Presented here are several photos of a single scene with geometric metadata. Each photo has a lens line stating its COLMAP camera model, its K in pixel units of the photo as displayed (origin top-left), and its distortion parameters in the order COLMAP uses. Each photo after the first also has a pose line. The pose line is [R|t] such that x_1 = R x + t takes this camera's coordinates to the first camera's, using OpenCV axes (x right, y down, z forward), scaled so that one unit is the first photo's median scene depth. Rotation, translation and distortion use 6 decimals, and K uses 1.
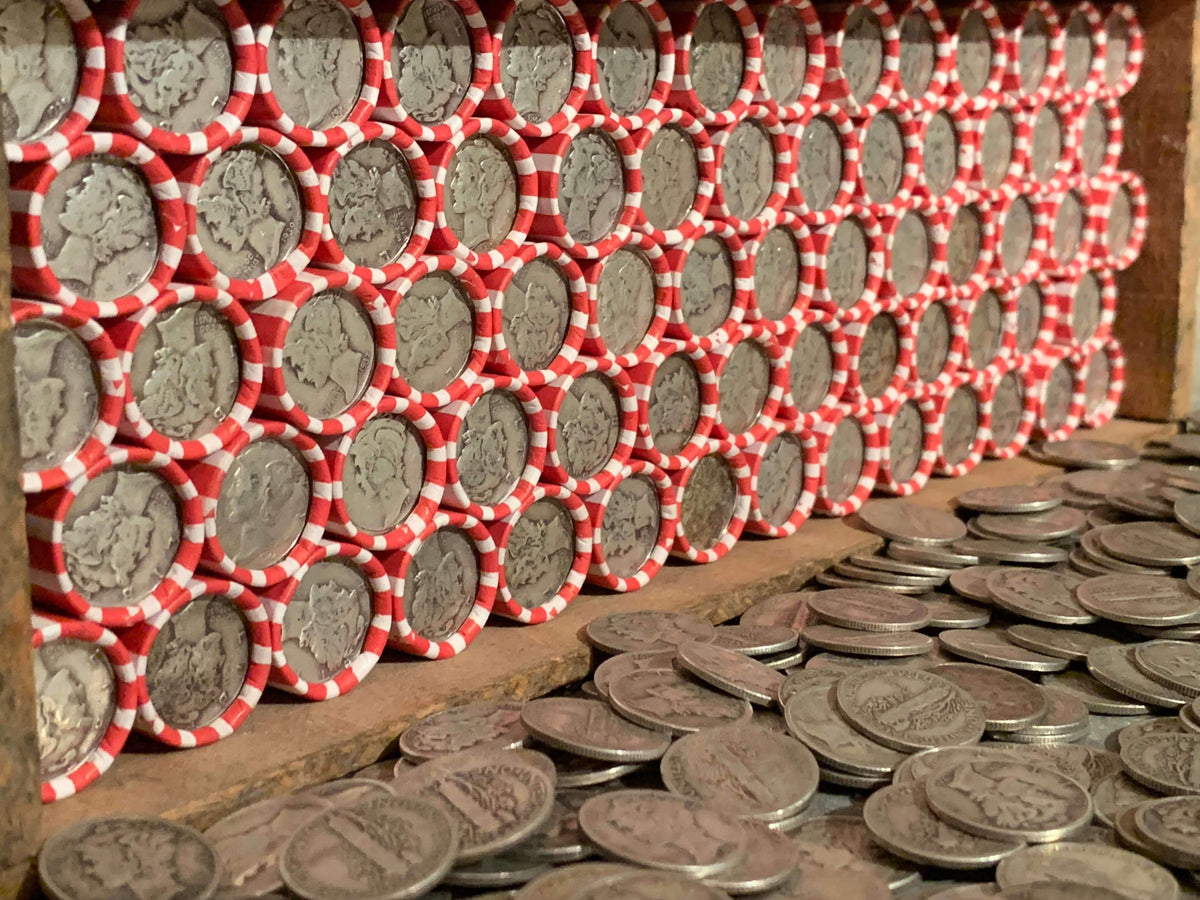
lens RADIAL K [[1859.5, 0, 596.2], [0, 1859.5, 427.5], [0, 0, 1]] dist [0.245034, -1.038374]
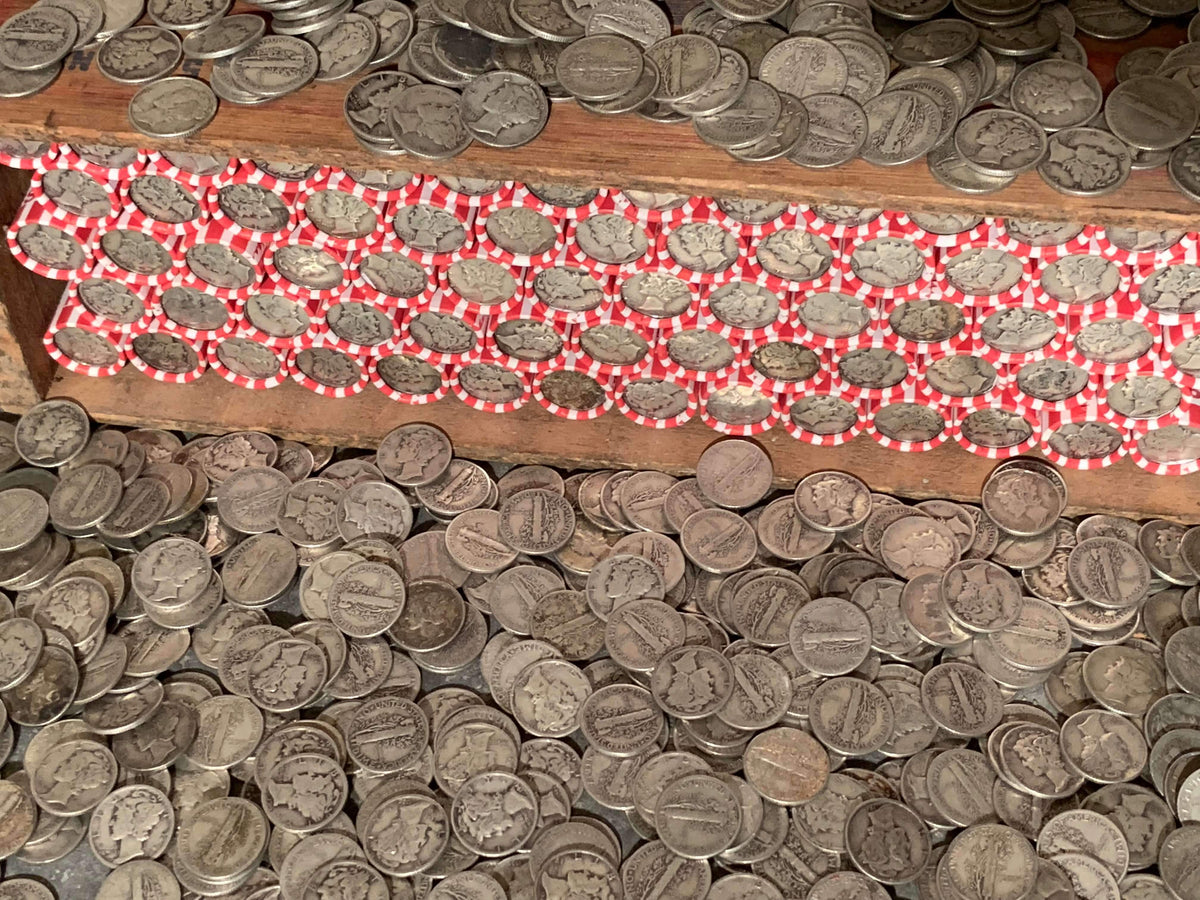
lens RADIAL K [[1836.4, 0, 597.7], [0, 1836.4, 424.7], [0, 0, 1]] dist [0.246102, -0.938362]
pose [[0.522510, 0.652230, -0.549162, 1.047894], [-0.146203, 0.703076, 0.695923, -1.133338], [0.840005, -0.283338, 0.462723, 0.362305]]
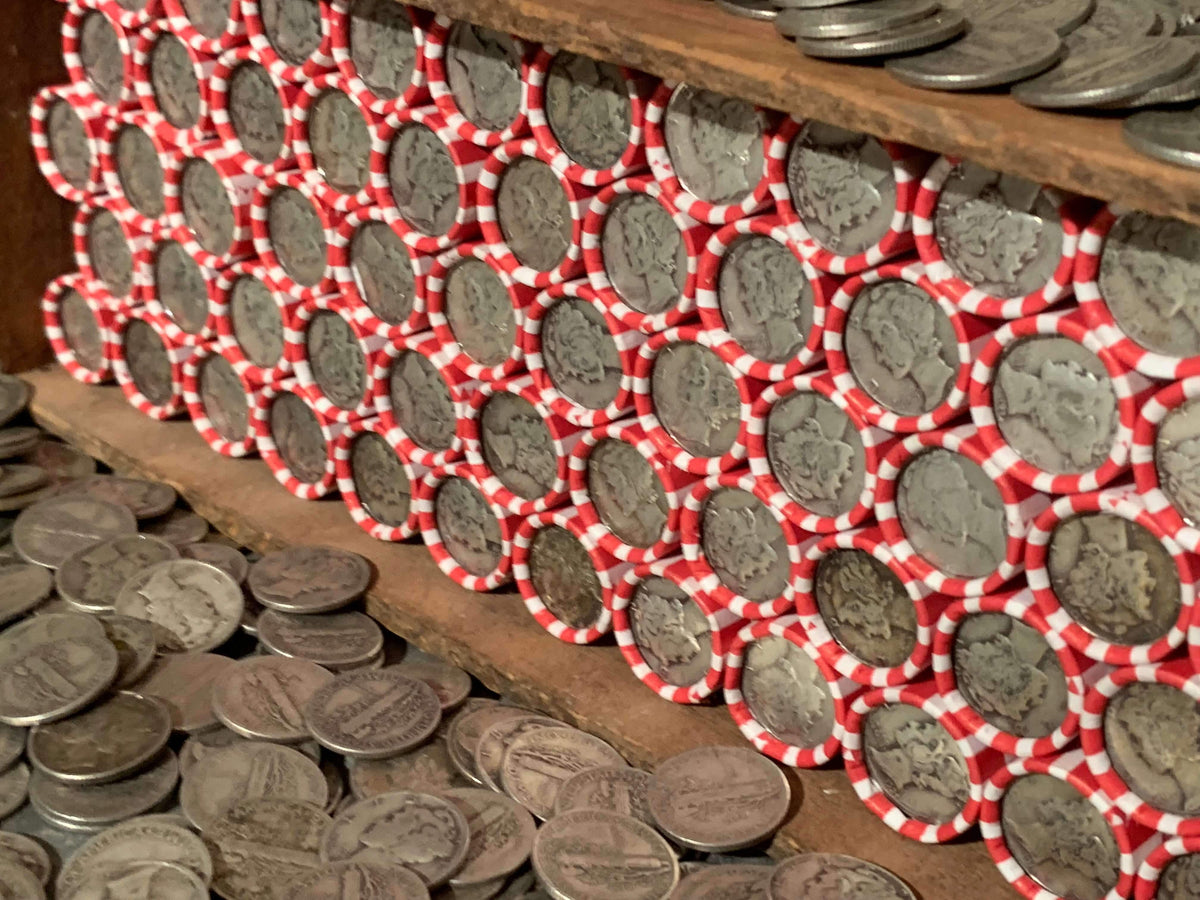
lens RADIAL K [[1859.5, 0, 596.2], [0, 1859.5, 427.5], [0, 0, 1]] dist [0.245034, -1.038374]
pose [[-0.061429, 0.423729, -0.903703, 0.971030], [-0.250248, 0.869955, 0.424916, -0.472047], [0.966231, 0.252252, 0.052597, 1.089811]]
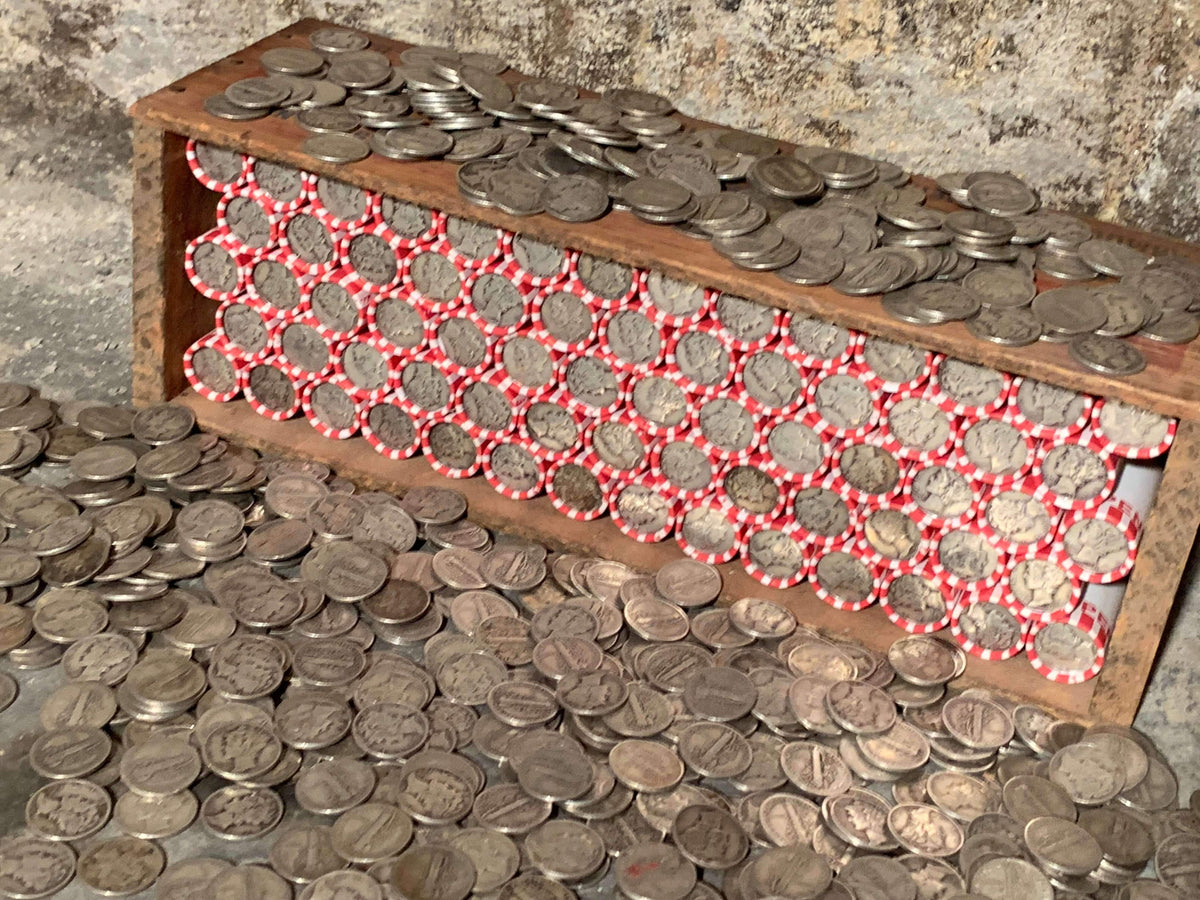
lens RADIAL K [[1836.4, 0, 597.7], [0, 1836.4, 424.7], [0, 0, 1]] dist [0.246102, -0.938362]
pose [[0.277951, 0.515396, -0.810623, 1.693972], [-0.299984, 0.848244, 0.436454, -0.911705], [0.912553, 0.121861, 0.390381, 0.363416]]
